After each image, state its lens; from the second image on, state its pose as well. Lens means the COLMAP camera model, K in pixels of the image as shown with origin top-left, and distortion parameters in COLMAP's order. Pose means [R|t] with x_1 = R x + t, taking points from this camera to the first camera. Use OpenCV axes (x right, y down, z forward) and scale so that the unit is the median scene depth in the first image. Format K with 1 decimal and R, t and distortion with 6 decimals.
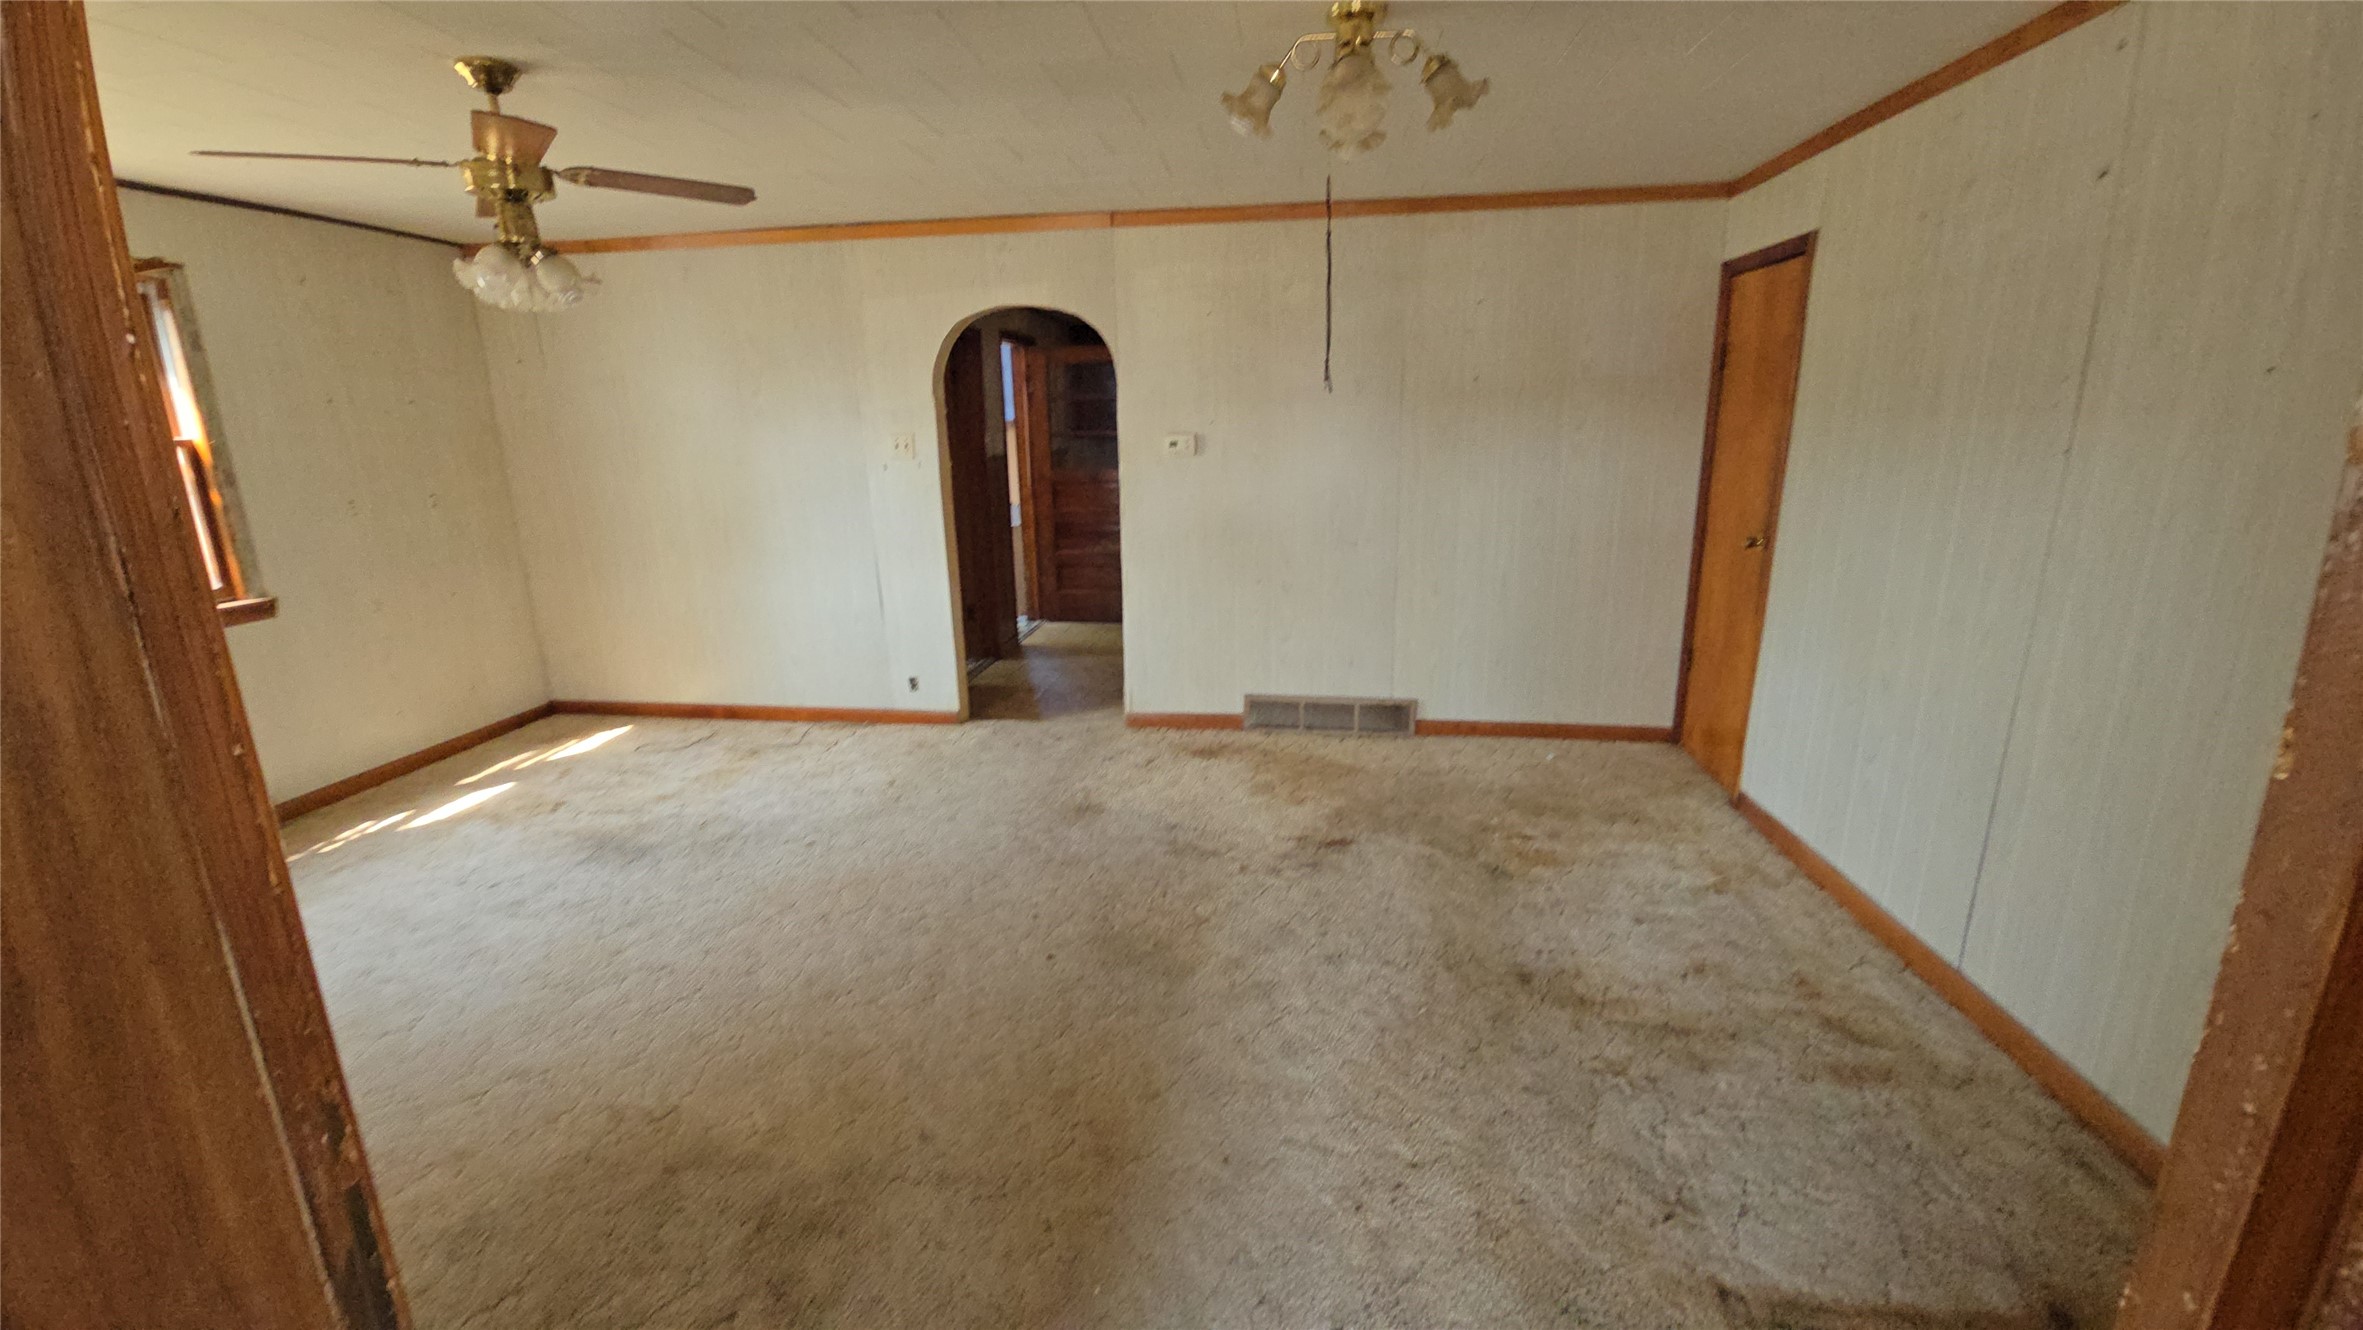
lens RADIAL K [[995.0, 0, 1166.3], [0, 995.0, 684.7], [0, 0, 1]] dist [0.001256, -0.004417]
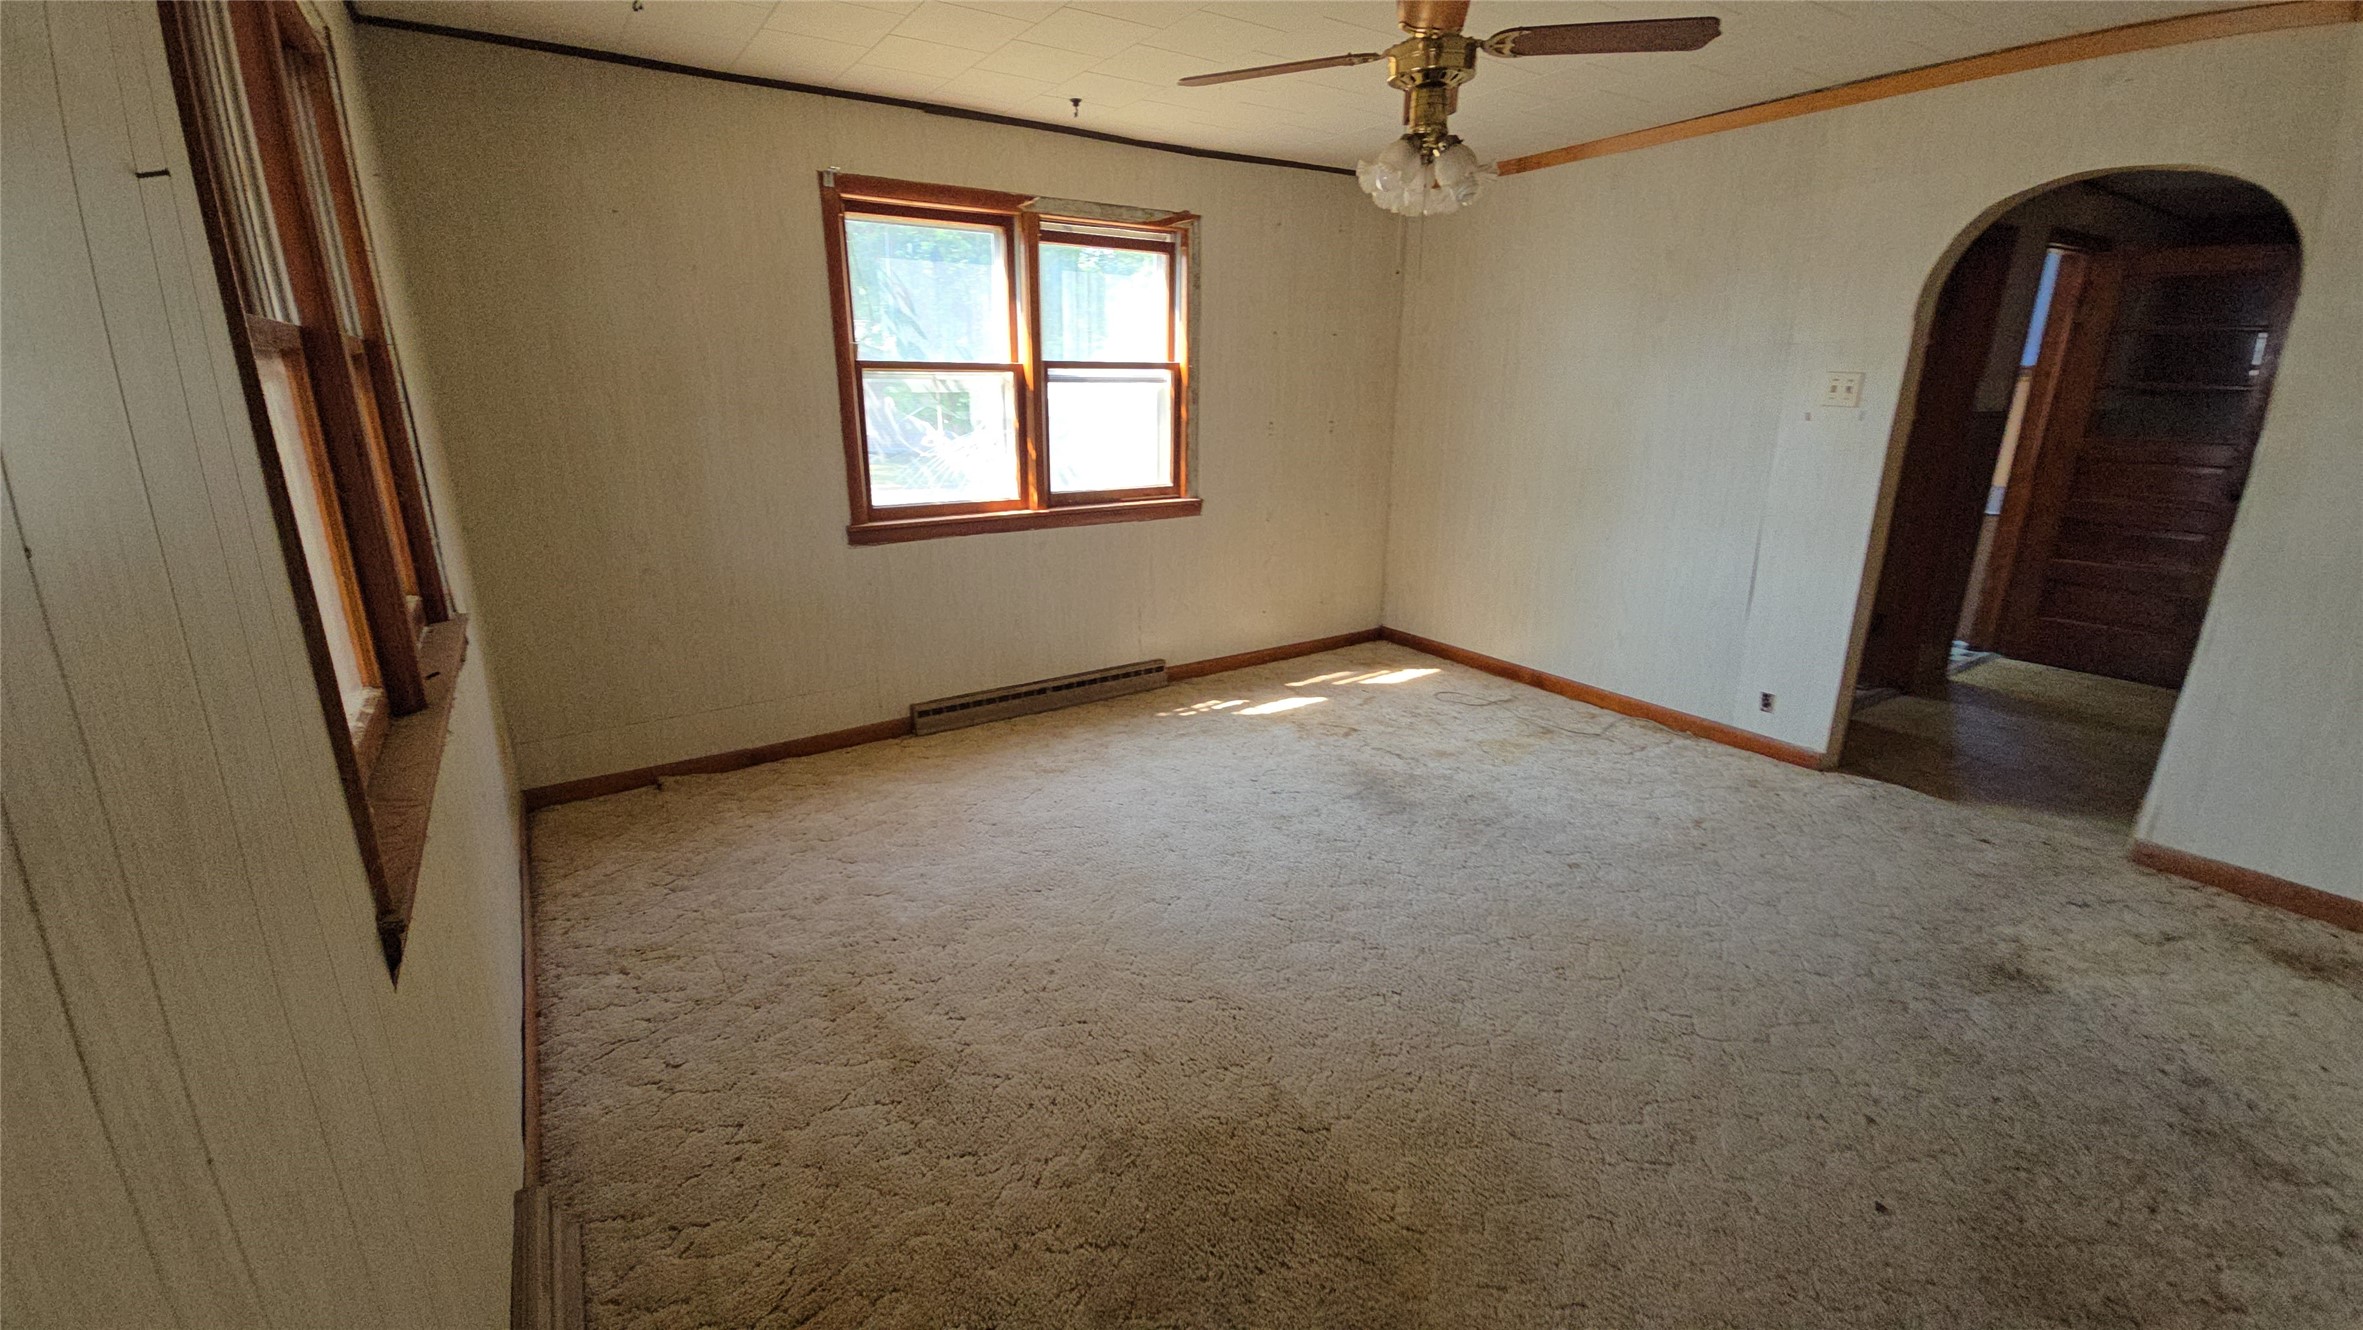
lens RADIAL K [[995.0, 0, 1166.3], [0, 995.0, 684.7], [0, 0, 1]] dist [0.001256, -0.004417]
pose [[0.677413, 0.237967, -0.696048, -0.040798], [-0.207124, 0.969649, 0.129927, -0.018907], [0.705841, 0.056155, 0.706141, 0.144955]]
